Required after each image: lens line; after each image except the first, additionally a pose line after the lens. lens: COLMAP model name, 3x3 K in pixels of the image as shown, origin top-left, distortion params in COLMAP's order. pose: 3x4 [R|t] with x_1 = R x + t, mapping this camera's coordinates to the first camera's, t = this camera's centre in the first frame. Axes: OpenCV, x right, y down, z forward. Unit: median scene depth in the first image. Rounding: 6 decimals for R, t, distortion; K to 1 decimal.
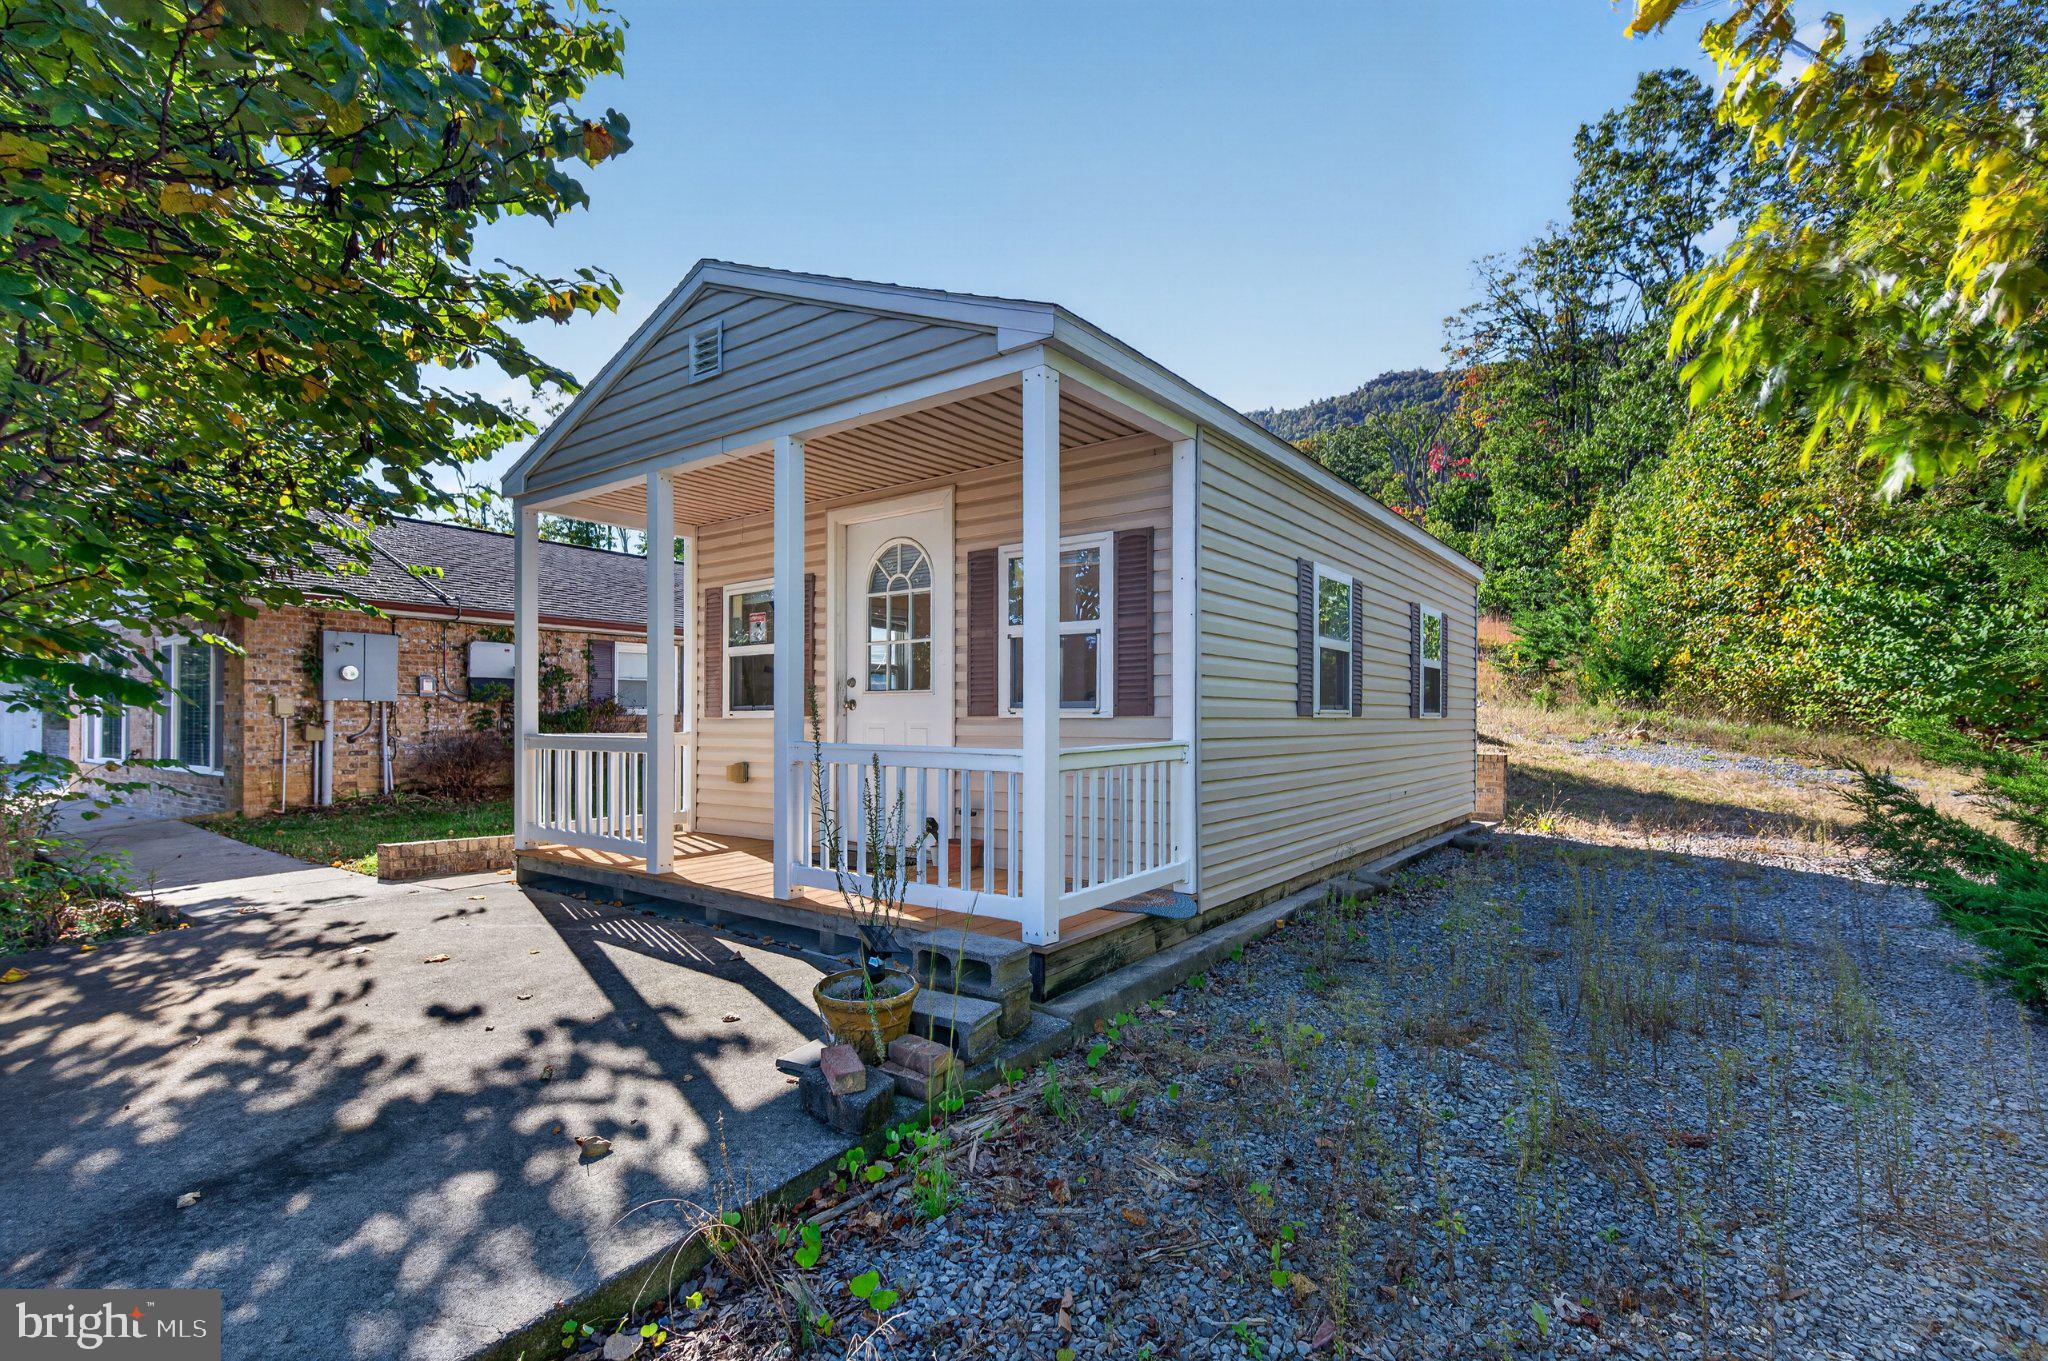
lens RADIAL K [[940.9, 0, 1005.5], [0, 940.9, 707.6], [0, 0, 1]] dist [0.022618, -0.000279]
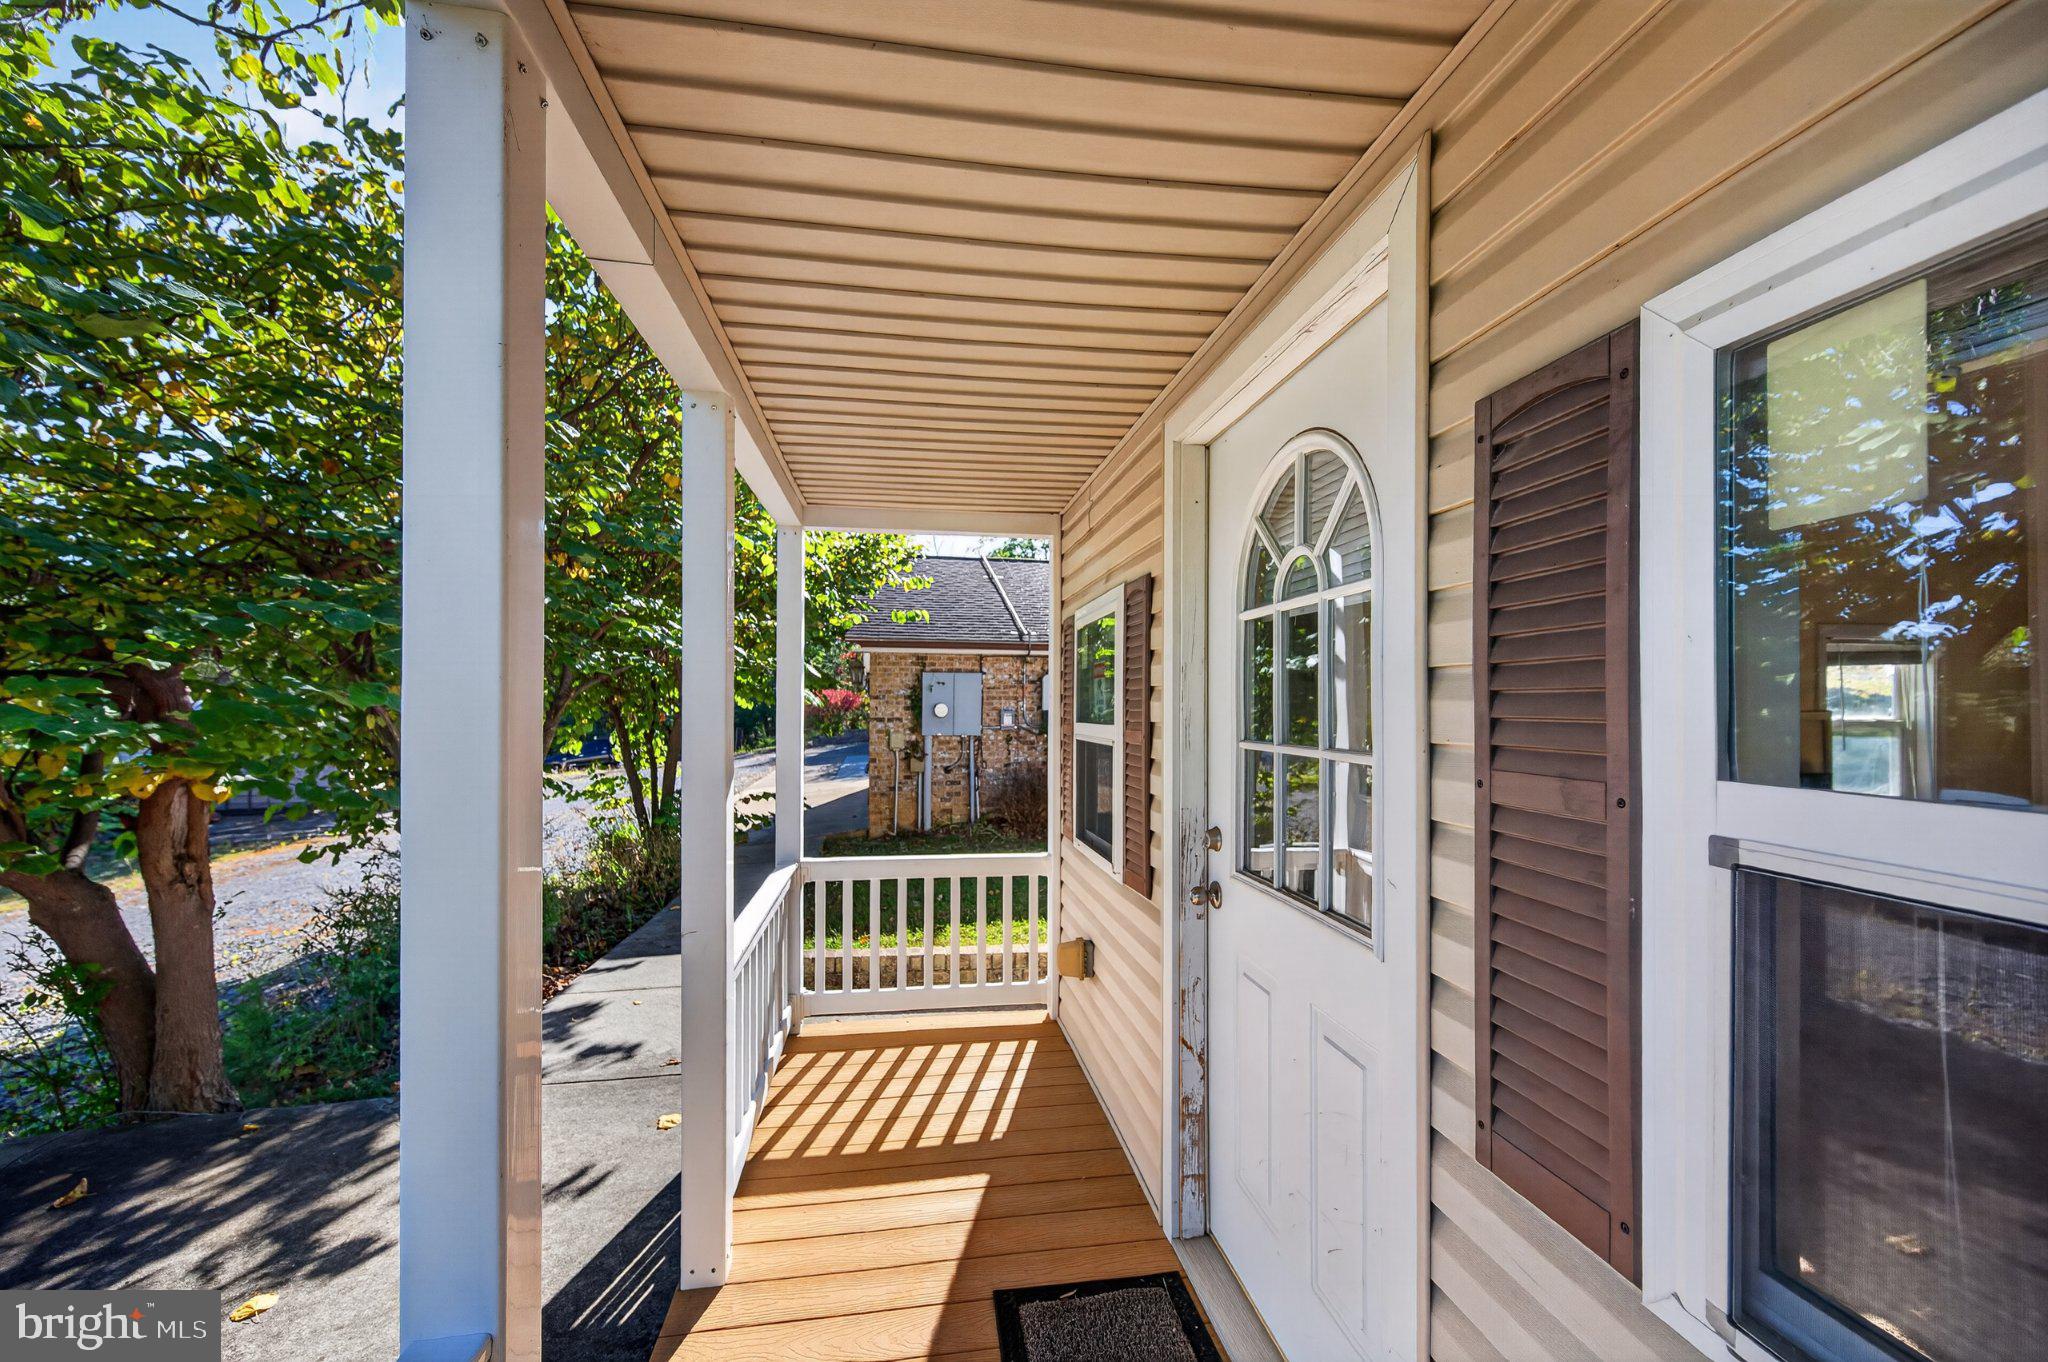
lens RADIAL K [[787.8, 0, 1022.3], [0, 787.8, 701.3], [0, 0, 1]] dist [-0.001632, -0.000064]
pose [[0.715657, -0.000451, -0.698452, 0.005888], [0.006502, 0.999961, 0.006017, -0.050248], [0.698422, -0.008847, 0.715632, 0.409674]]
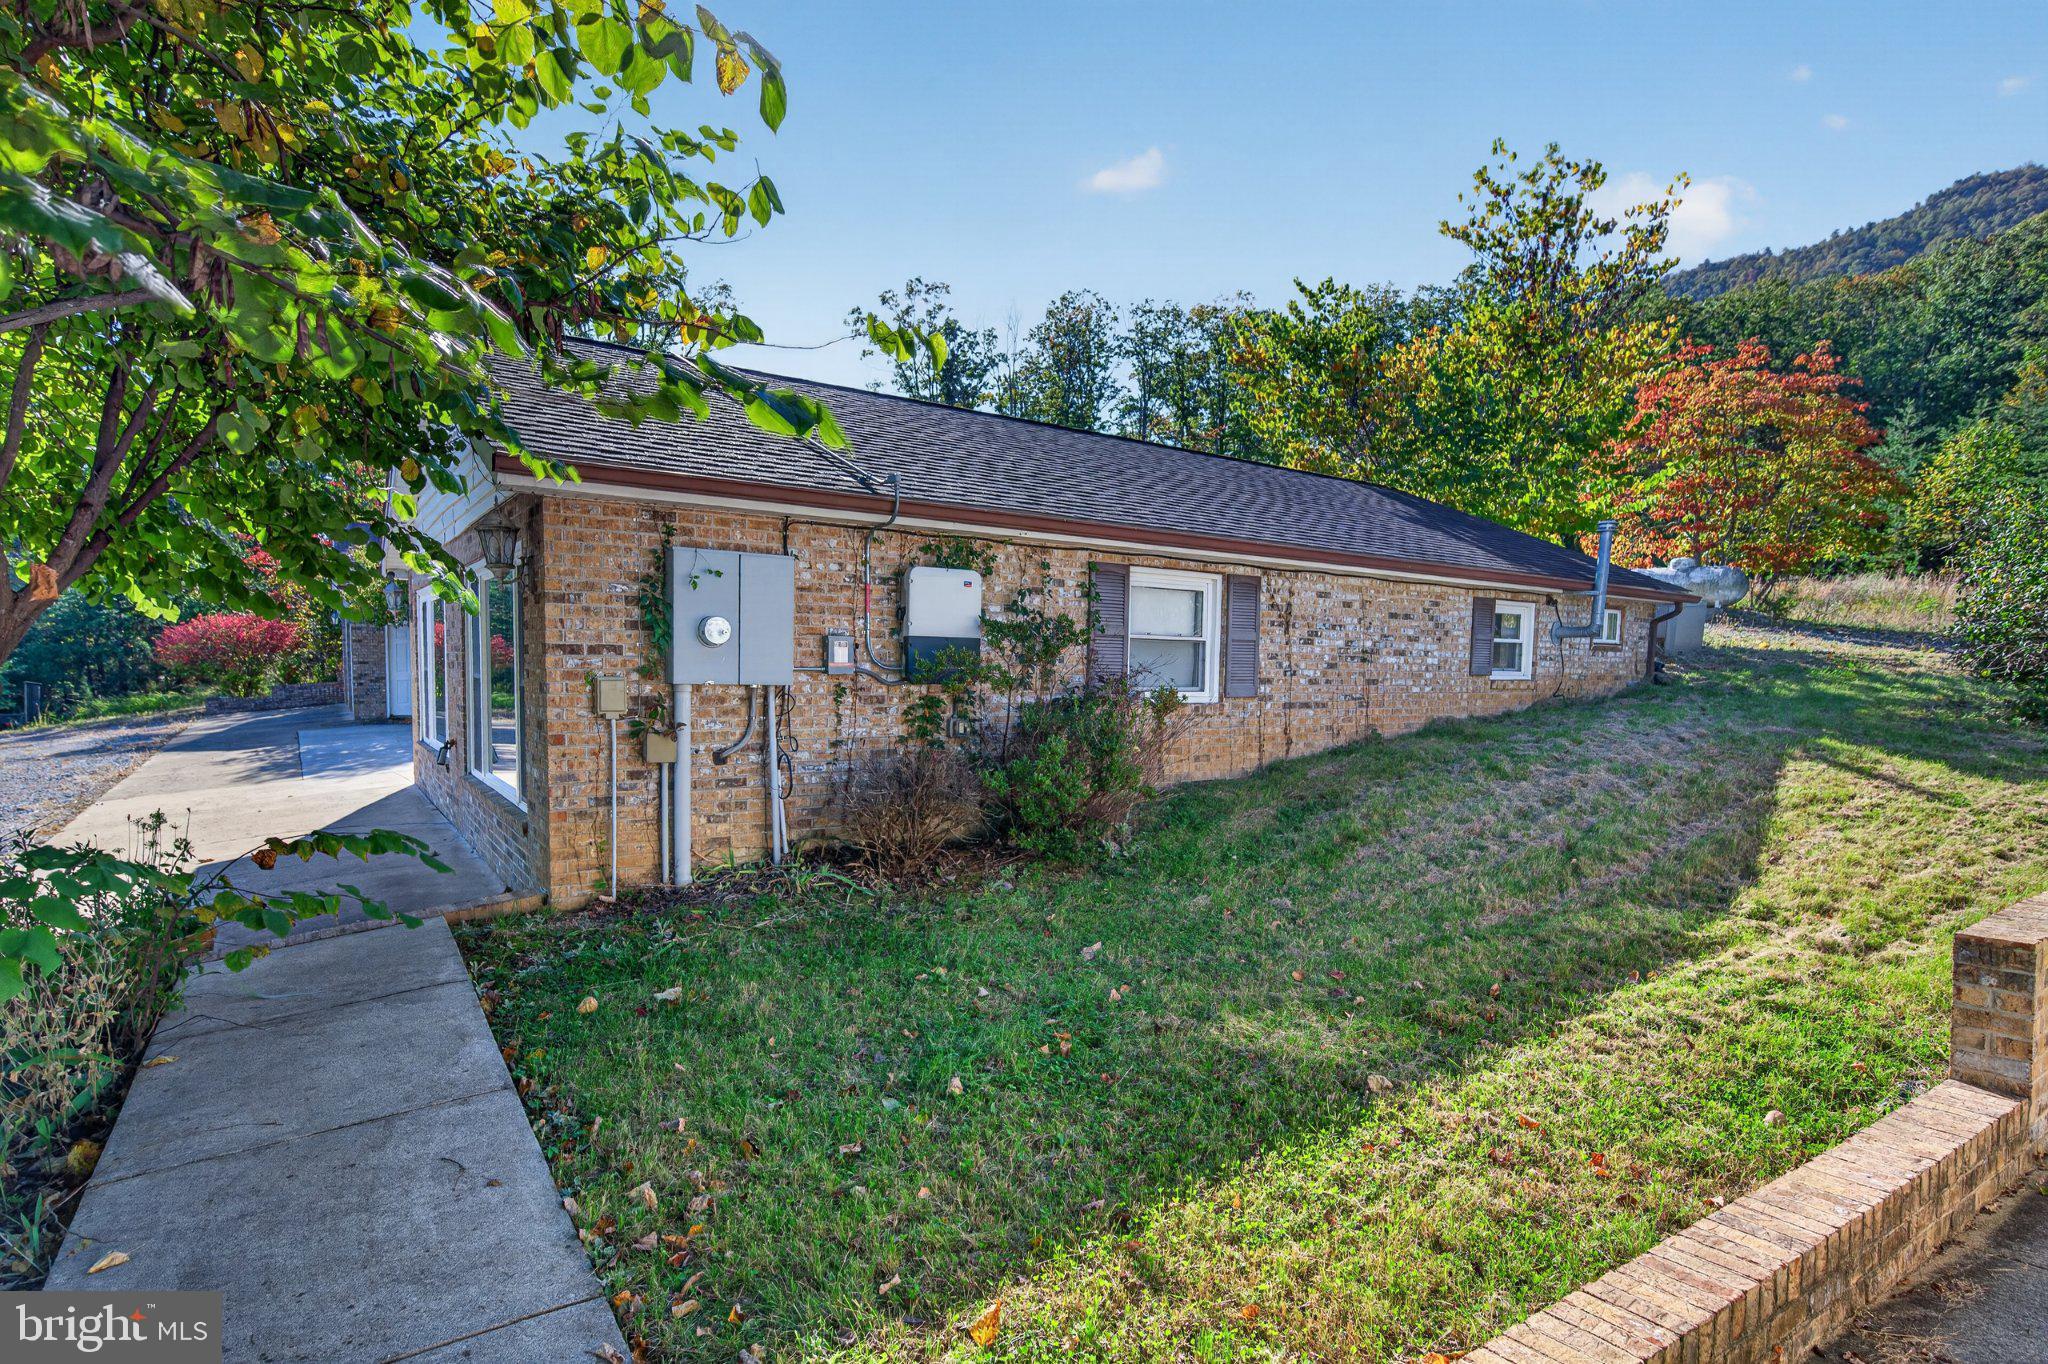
lens RADIAL K [[998.6, 0, 964.2], [0, 998.6, 745.3], [0, 0, 1]] dist [0.001032, 0.000994]
pose [[0.937870, 0.044324, -0.344144, -0.369970], [-0.011771, 0.995301, 0.096113, -0.027373], [0.346787, -0.086091, 0.933985, 0.529415]]
